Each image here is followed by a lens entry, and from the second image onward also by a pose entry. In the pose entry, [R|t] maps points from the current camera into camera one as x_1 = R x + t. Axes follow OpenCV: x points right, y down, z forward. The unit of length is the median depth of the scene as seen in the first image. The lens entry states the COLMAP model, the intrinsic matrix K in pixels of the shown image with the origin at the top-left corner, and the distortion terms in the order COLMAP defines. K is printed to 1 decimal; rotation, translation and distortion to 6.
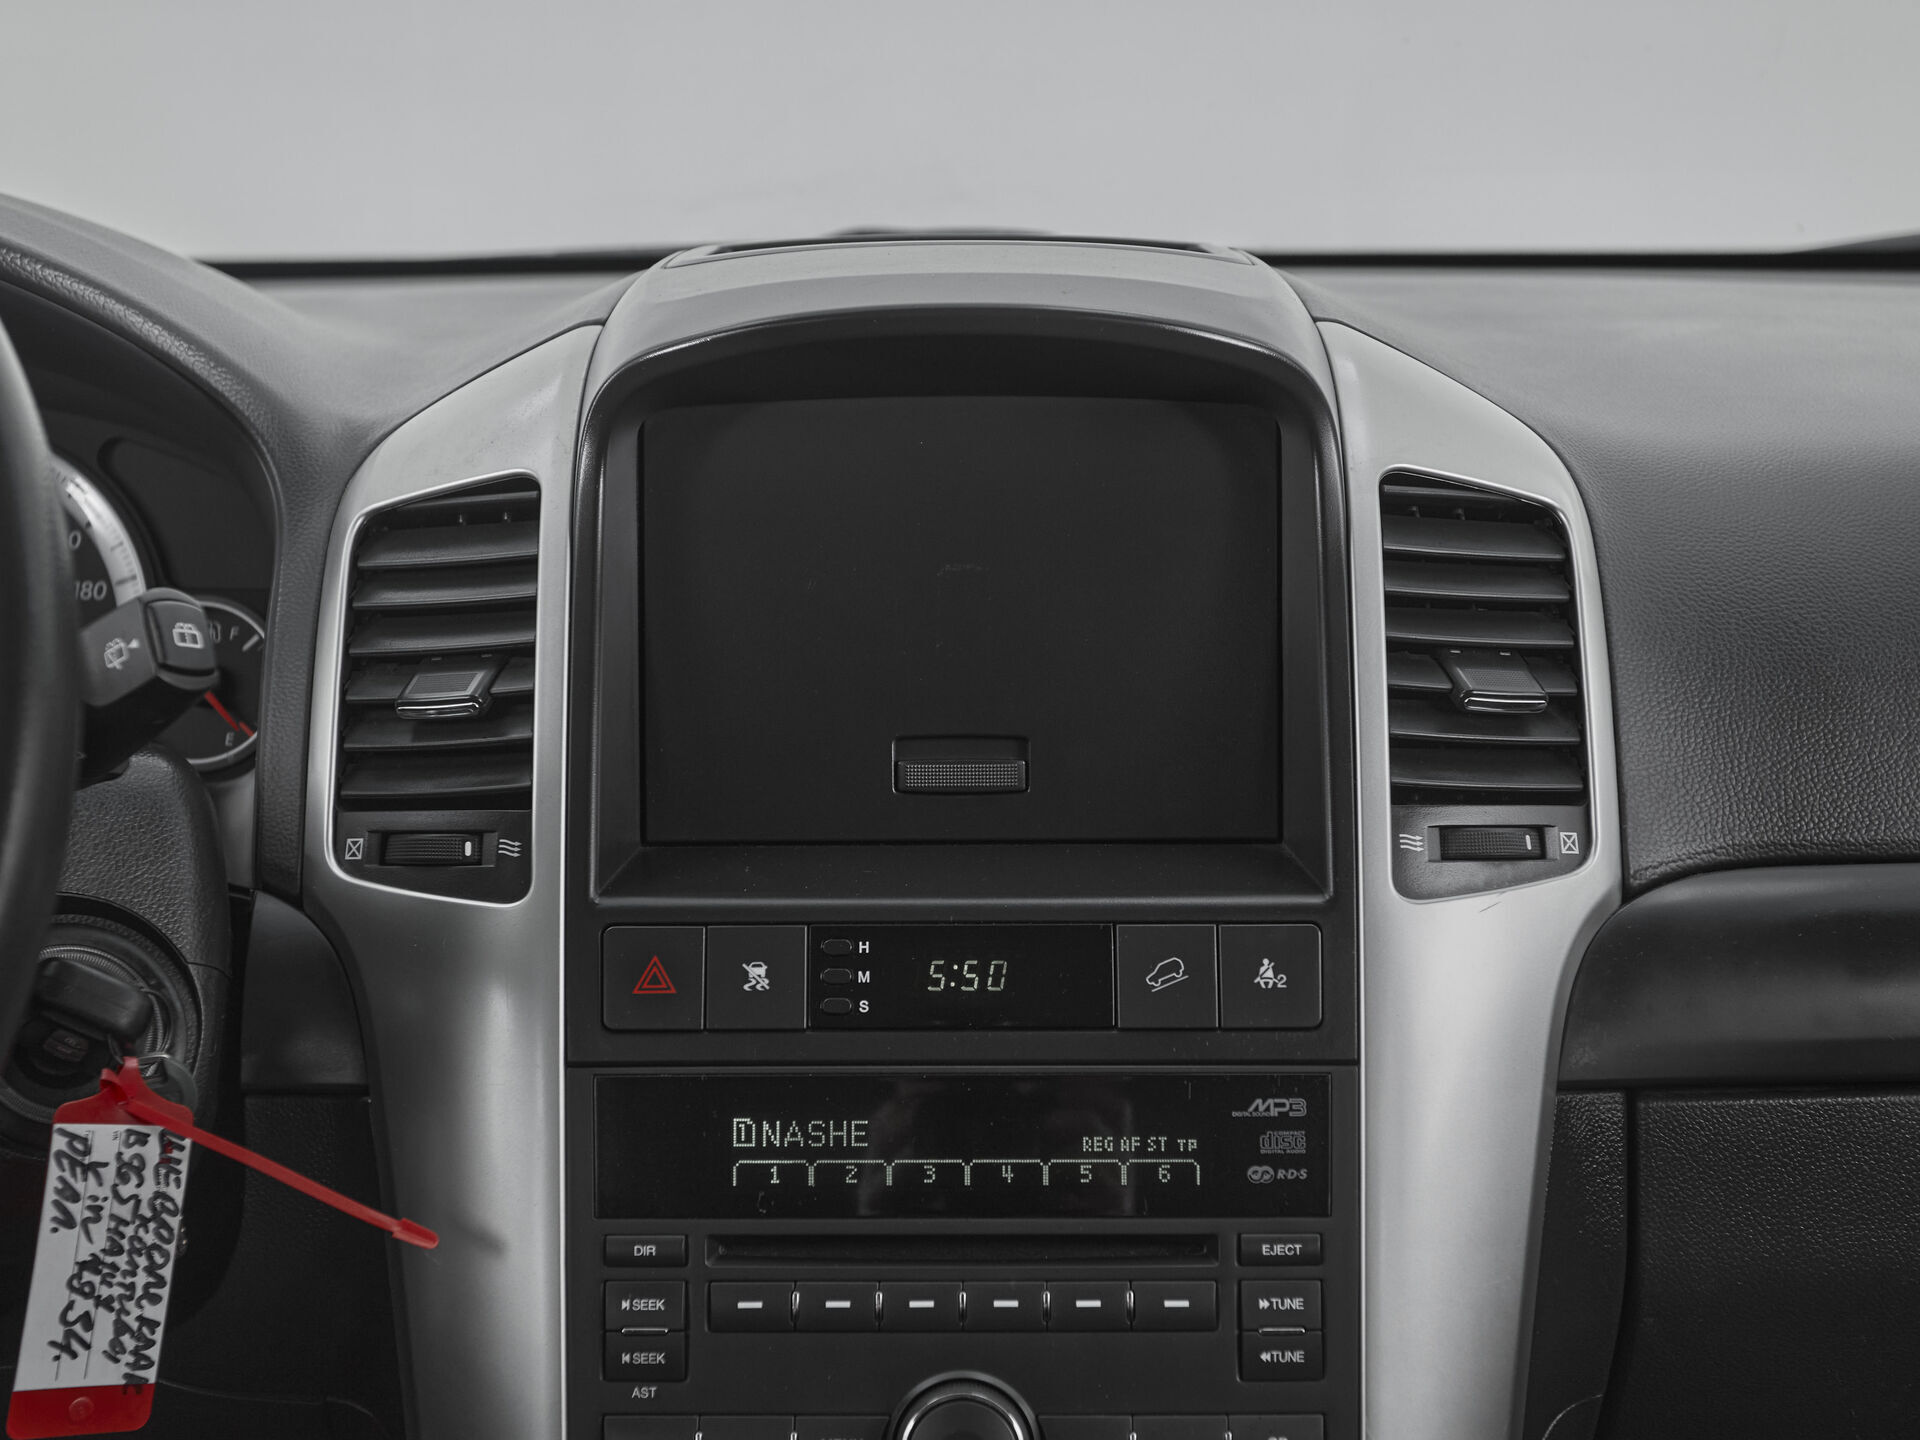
lens RADIAL K [[2542.9, 0, 953.0], [0, 2542.9, 793.2], [0, 0, 1]] dist [0.010247, 0.042945]
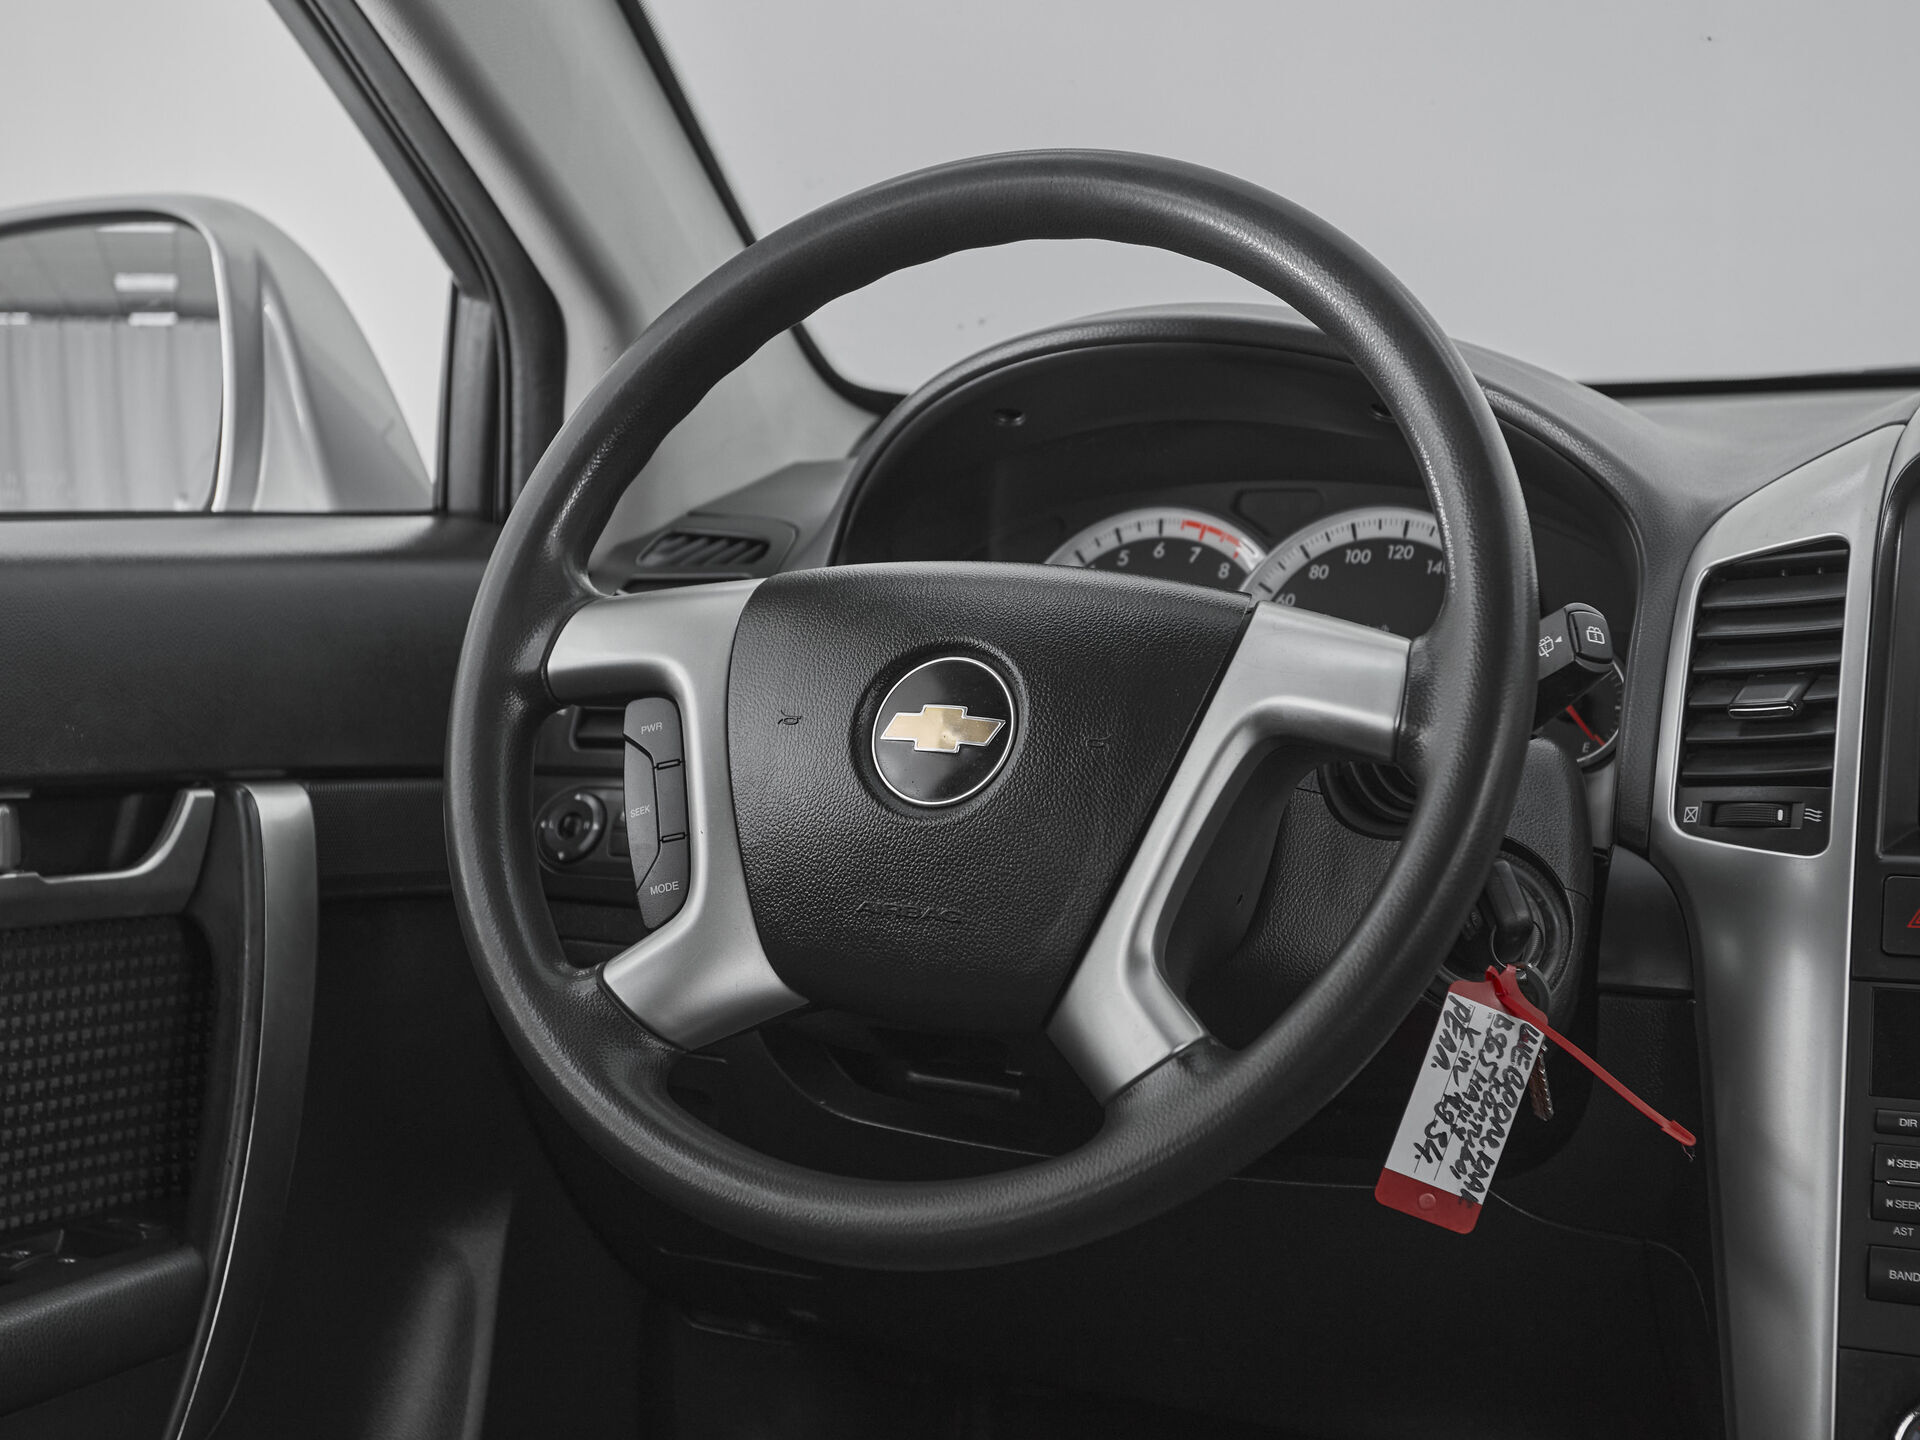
lens RADIAL K [[2862.6, 0, 960.0], [0, 2862.6, 720.0], [0, 0, 1]] dist [0.035404, 0.046353]
pose [[0.900885, 0.031239, -0.432931, 0.069816], [-0.070430, 0.994709, -0.074784, 0.114580], [0.428305, 0.097863, 0.898319, -0.527362]]
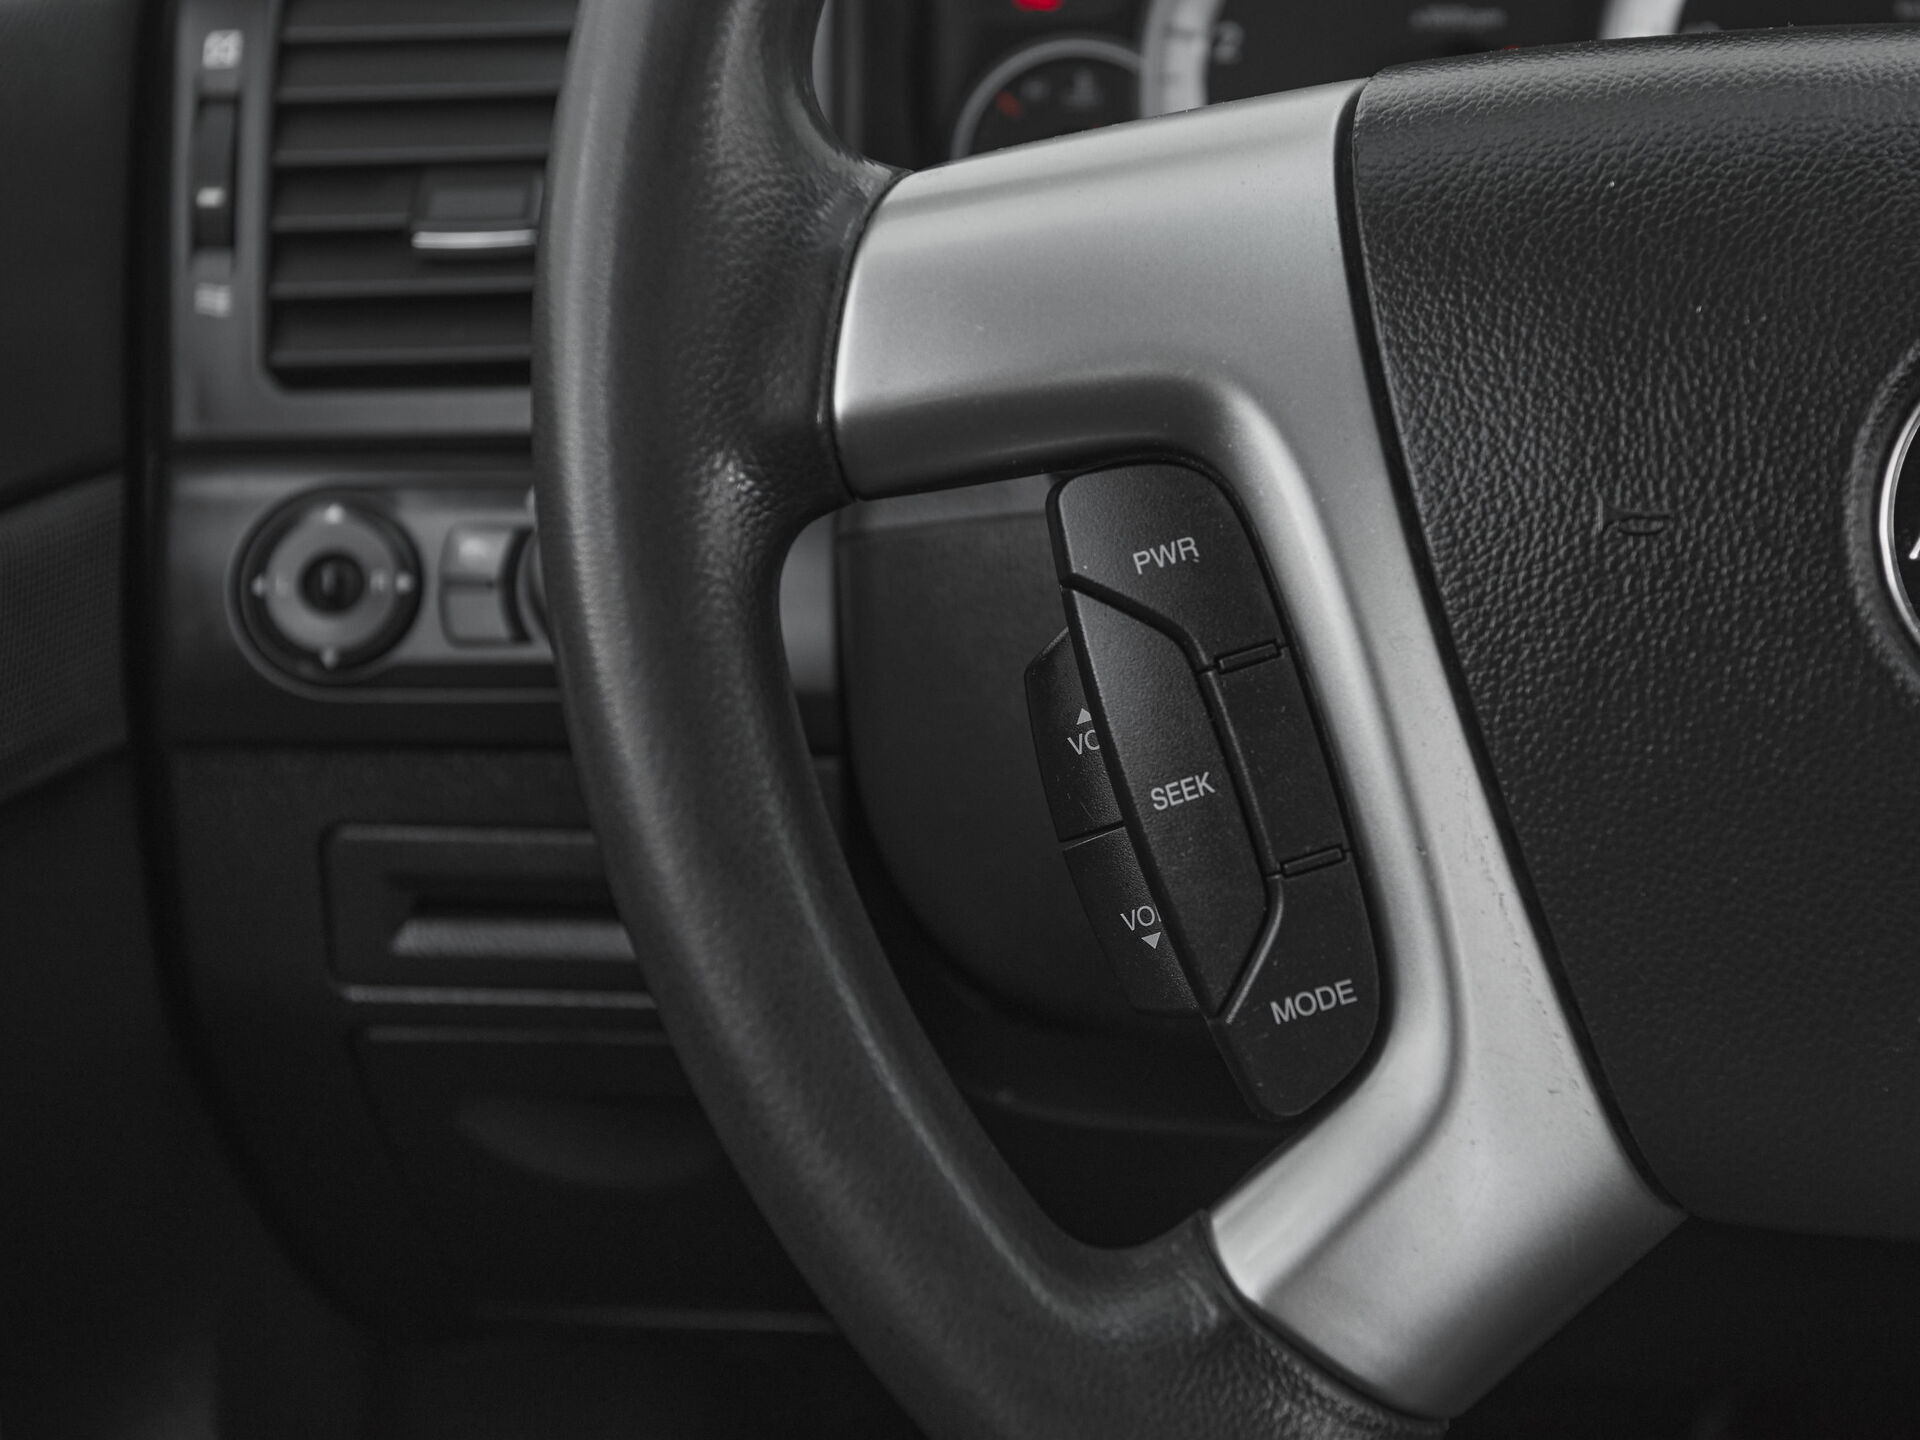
lens RADIAL K [[2862.6, 0, 960.0], [0, 2862.6, 720.0], [0, 0, 1]] dist [0.035404, 0.046353]
pose [[0.997669, -0.010282, -0.067454, -0.728837], [0.022449, 0.983007, 0.182188, -0.052049], [0.064435, -0.183277, 0.980947, 0.206762]]
